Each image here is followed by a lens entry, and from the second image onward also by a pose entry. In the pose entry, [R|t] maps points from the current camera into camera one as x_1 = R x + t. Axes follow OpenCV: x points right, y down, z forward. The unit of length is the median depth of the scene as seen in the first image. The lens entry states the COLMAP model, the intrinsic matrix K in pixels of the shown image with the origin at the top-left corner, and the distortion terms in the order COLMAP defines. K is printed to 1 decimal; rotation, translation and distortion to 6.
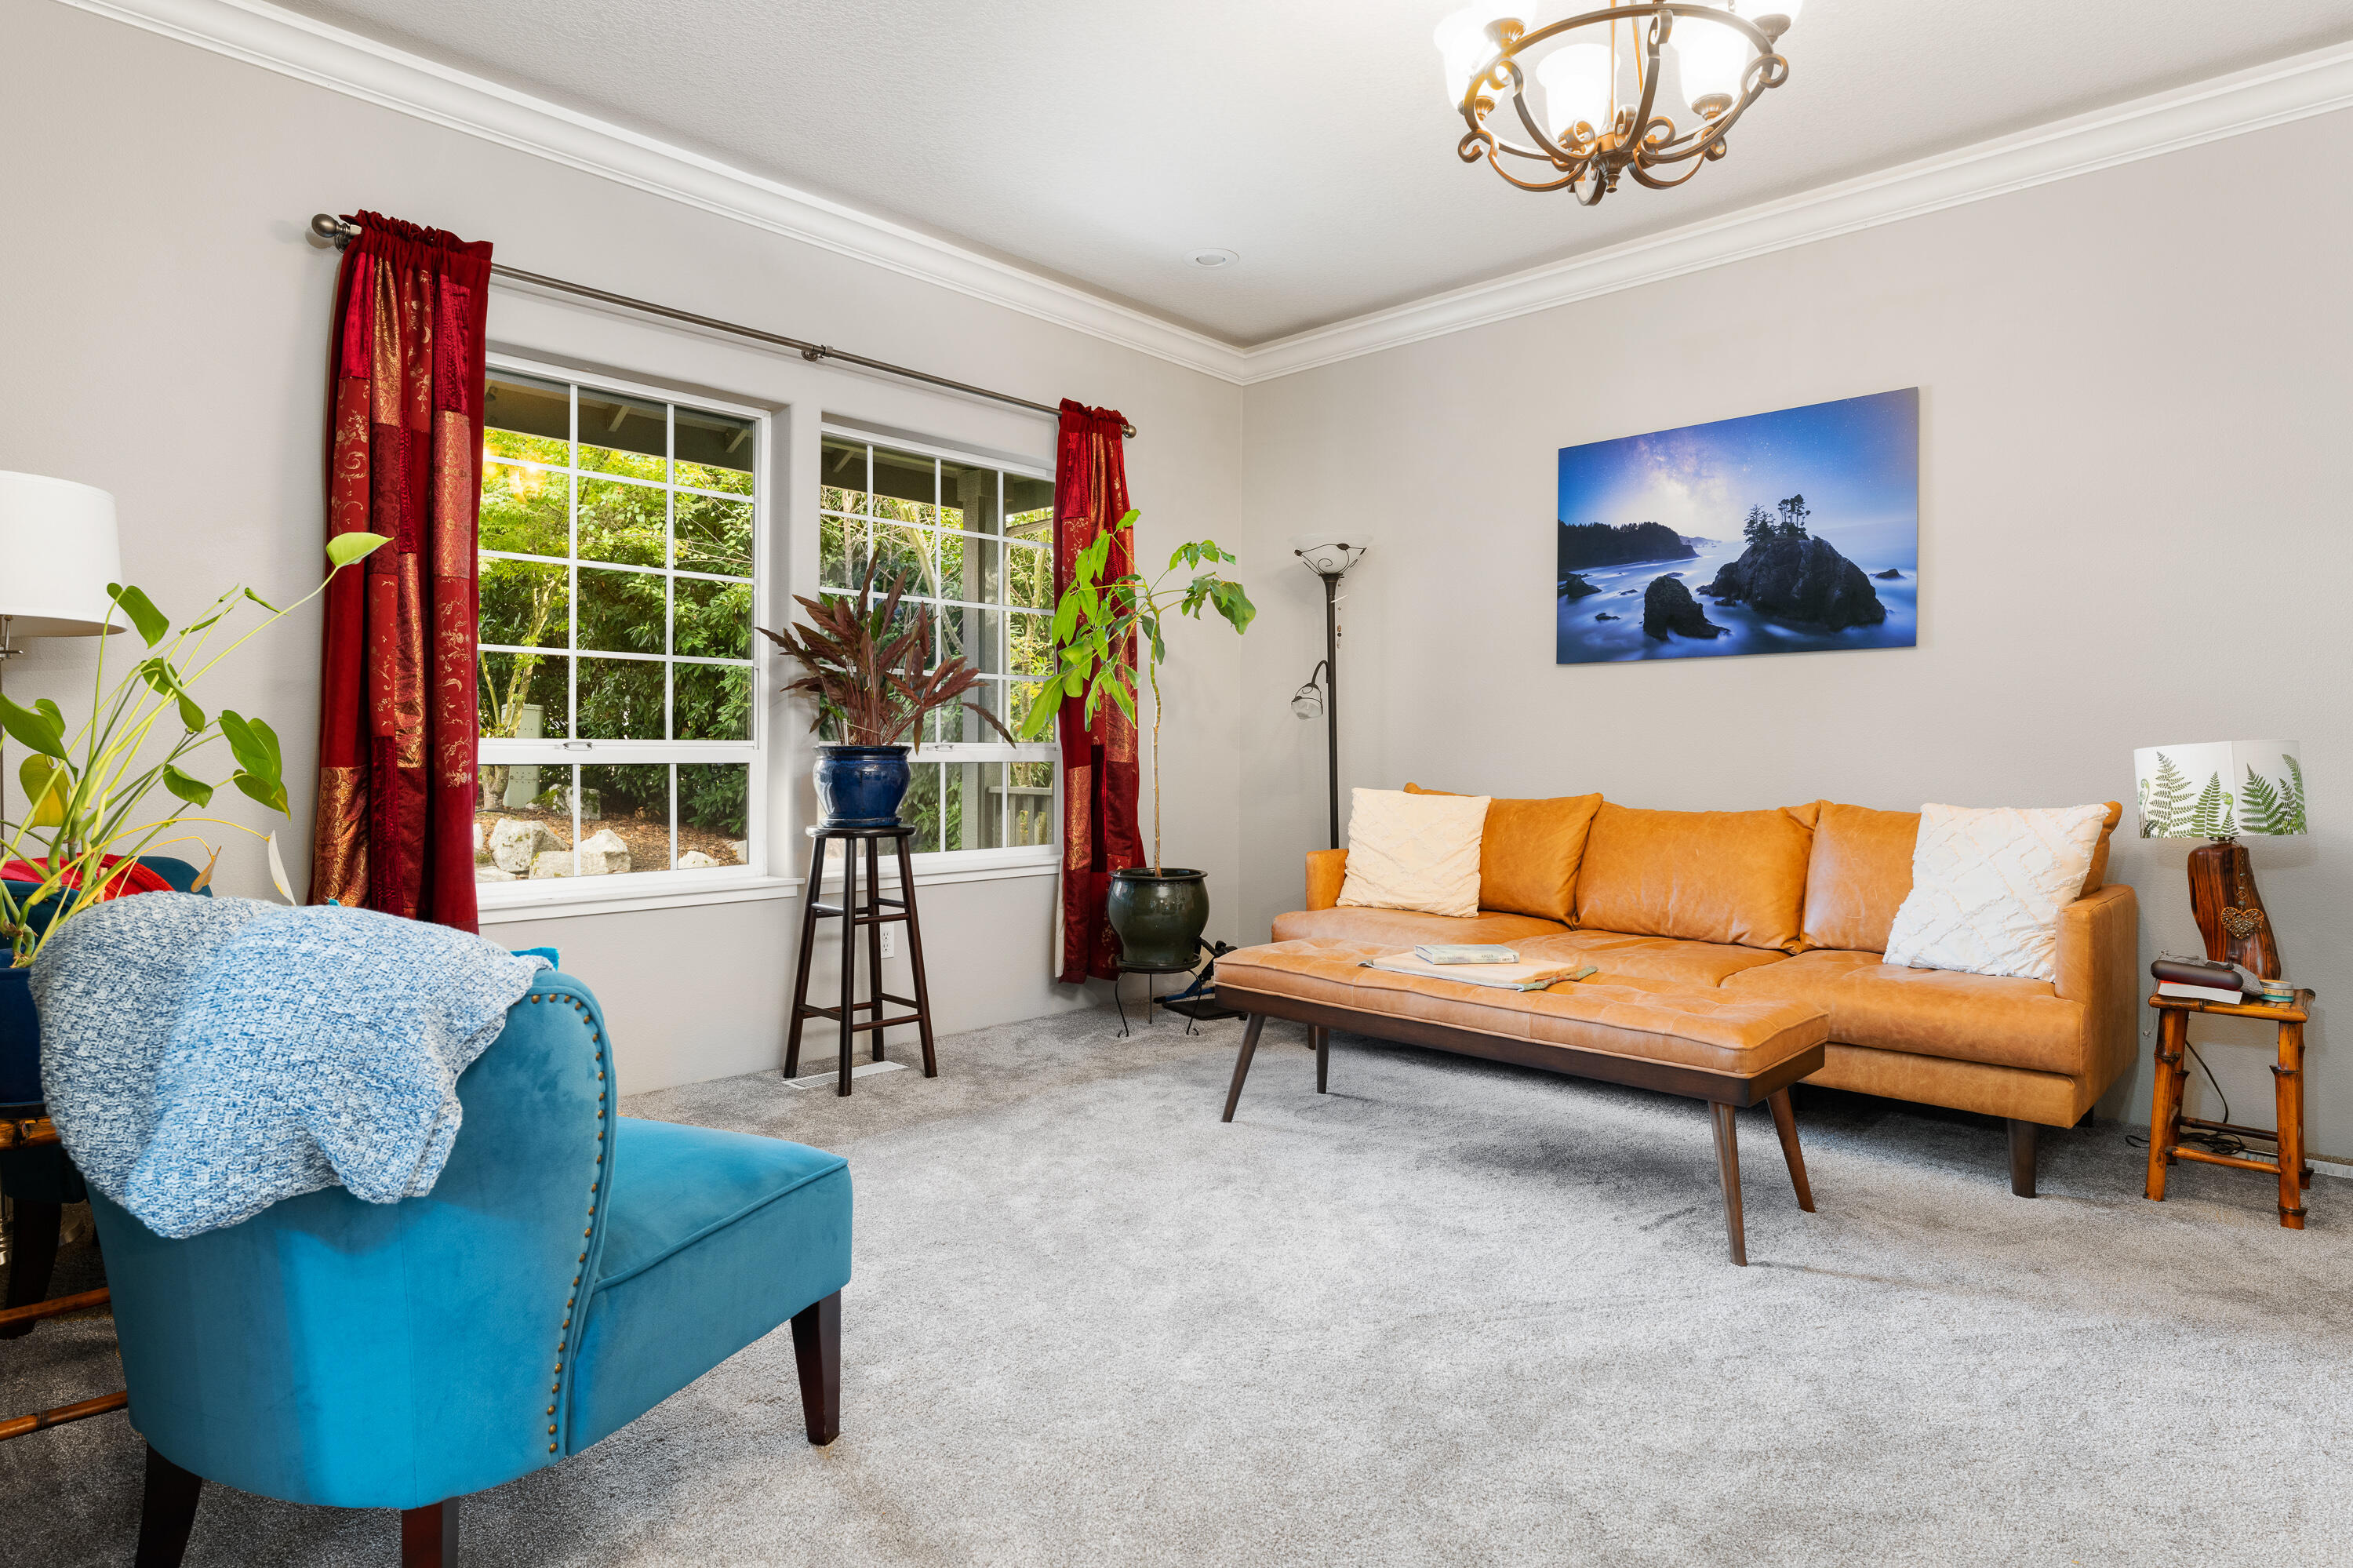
lens RADIAL K [[1251.8, 0, 1180.8], [0, 1251.8, 770.6], [0, 0, 1]] dist [-0.001421, 0.000319]
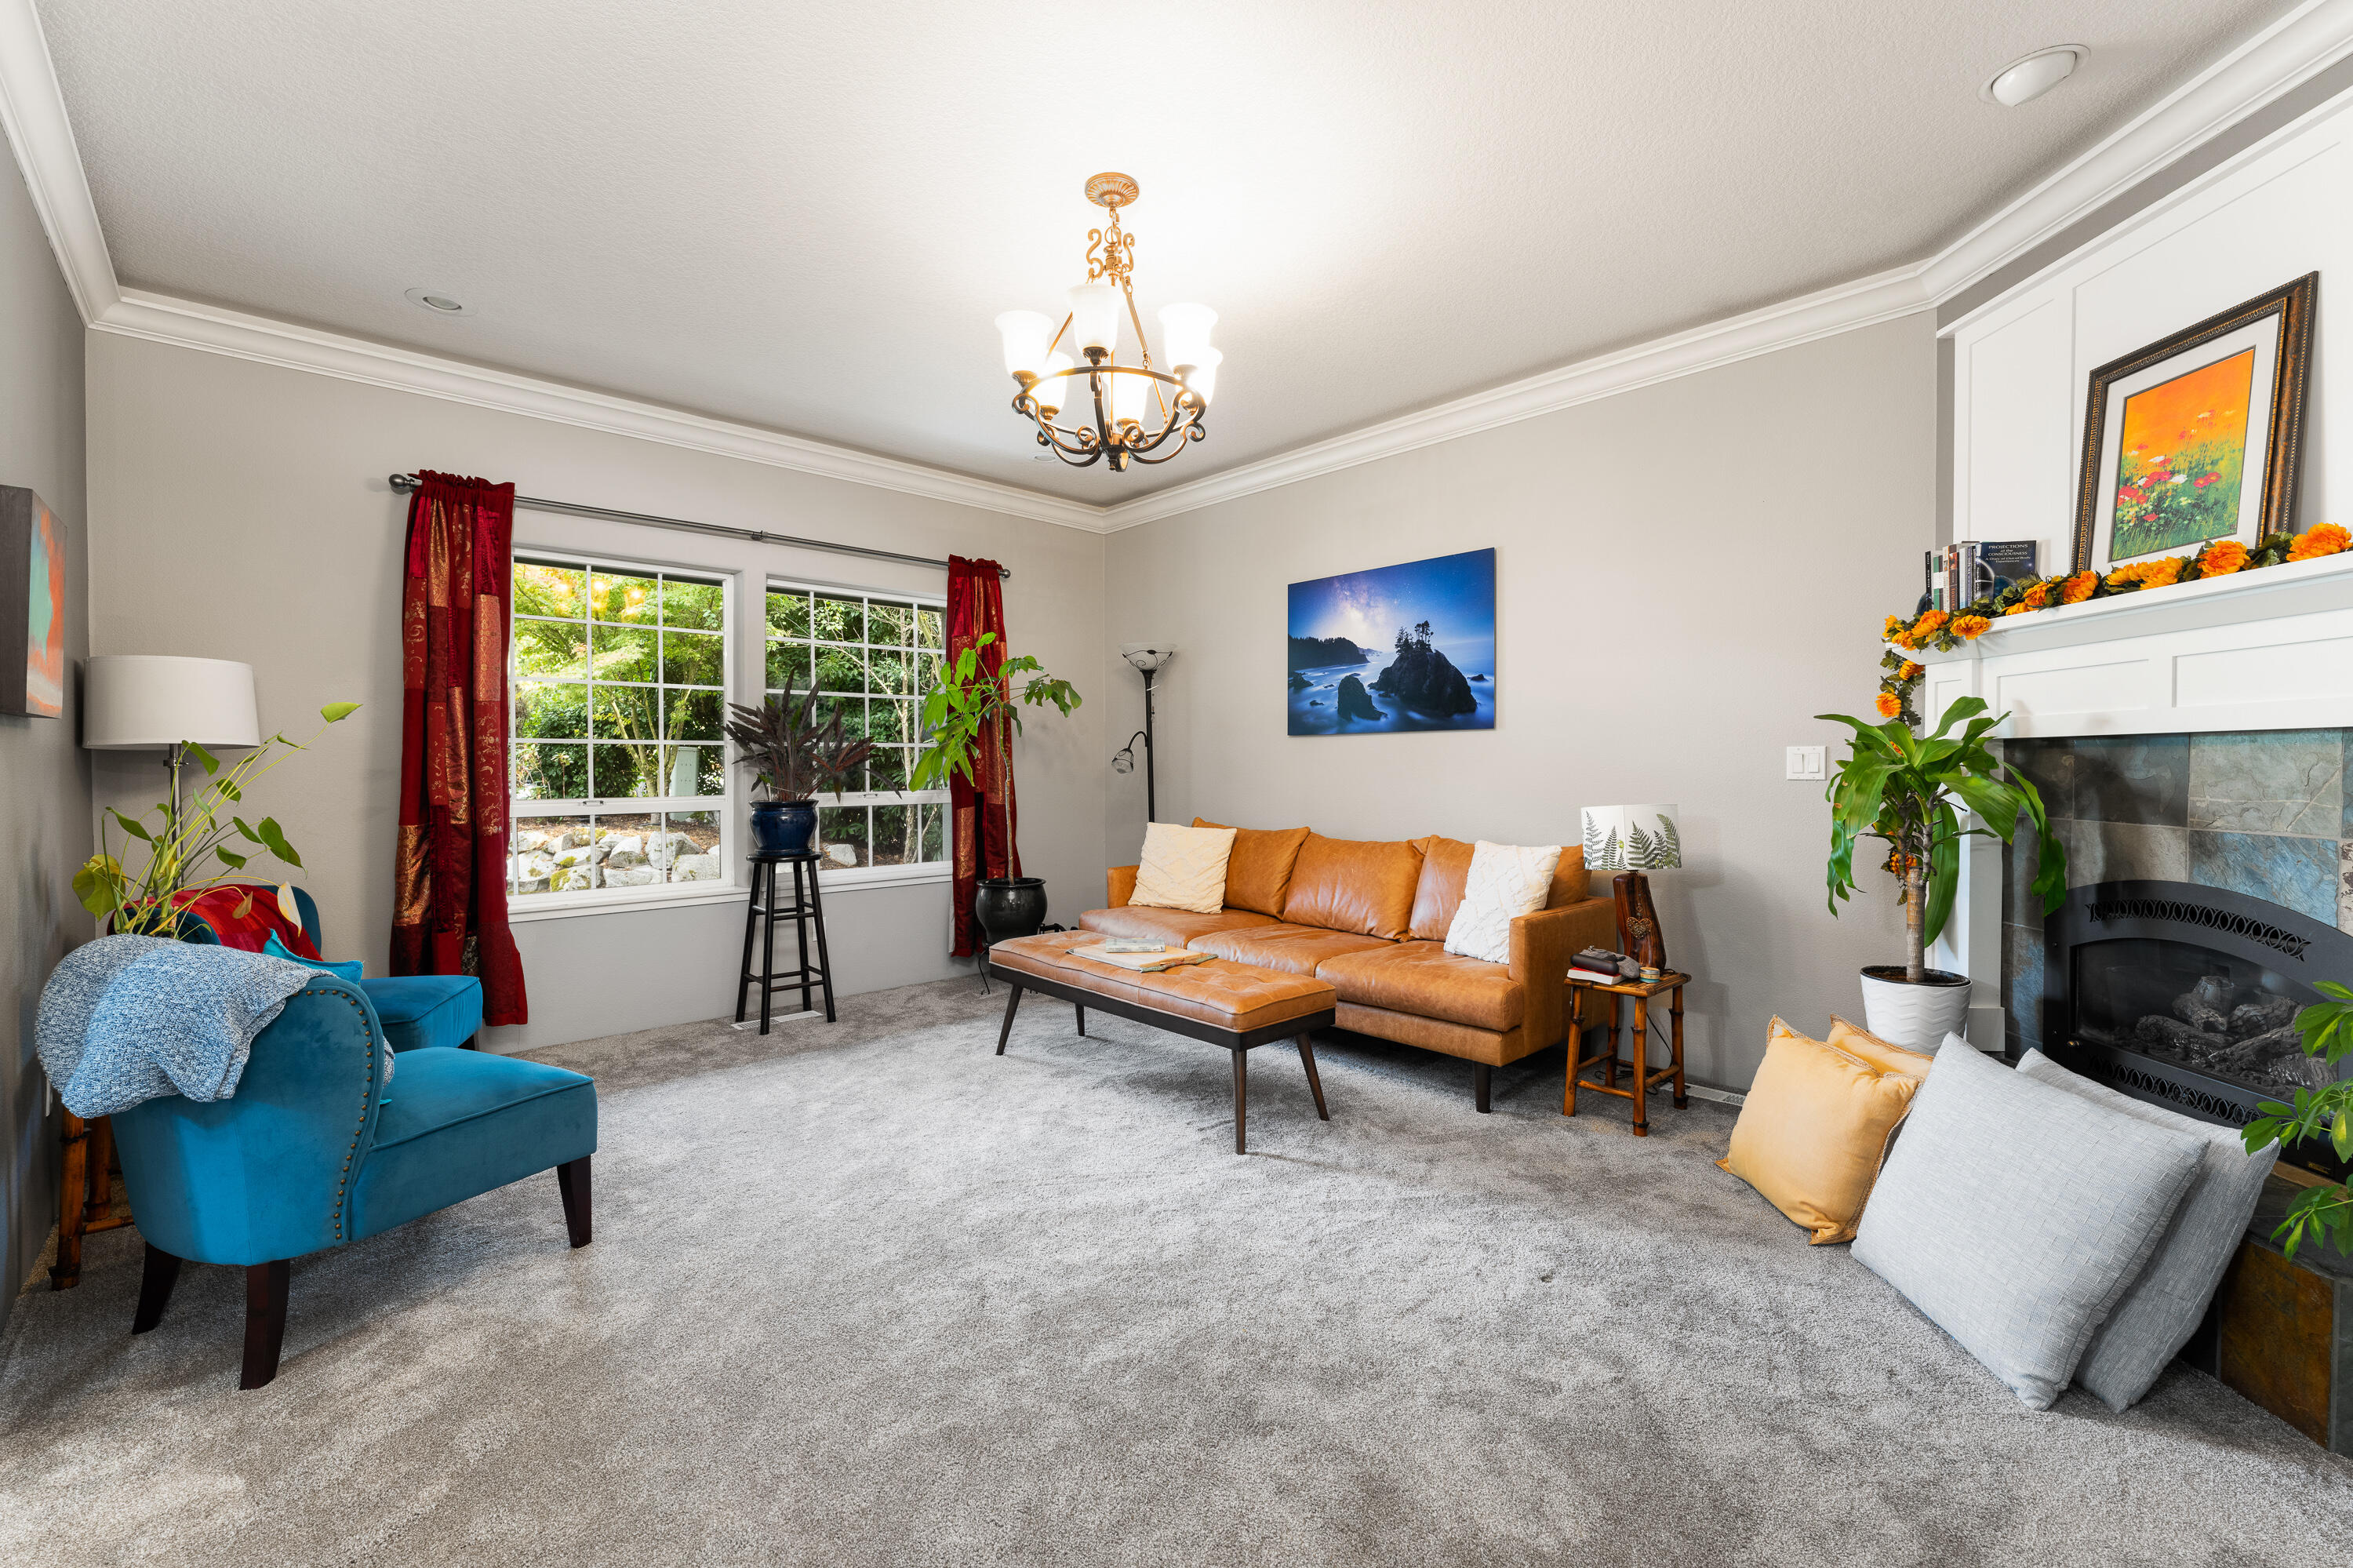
lens RADIAL K [[952.1, 0, 1171.4], [0, 952.1, 783.9], [0, 0, 1]] dist [-0.000012, -0.000241]
pose [[0.998293, -0.006022, -0.058093, 0.337954], [0.006213, 0.999976, 0.003117, -0.049760], [0.058073, -0.003472, 0.998306, -0.134023]]
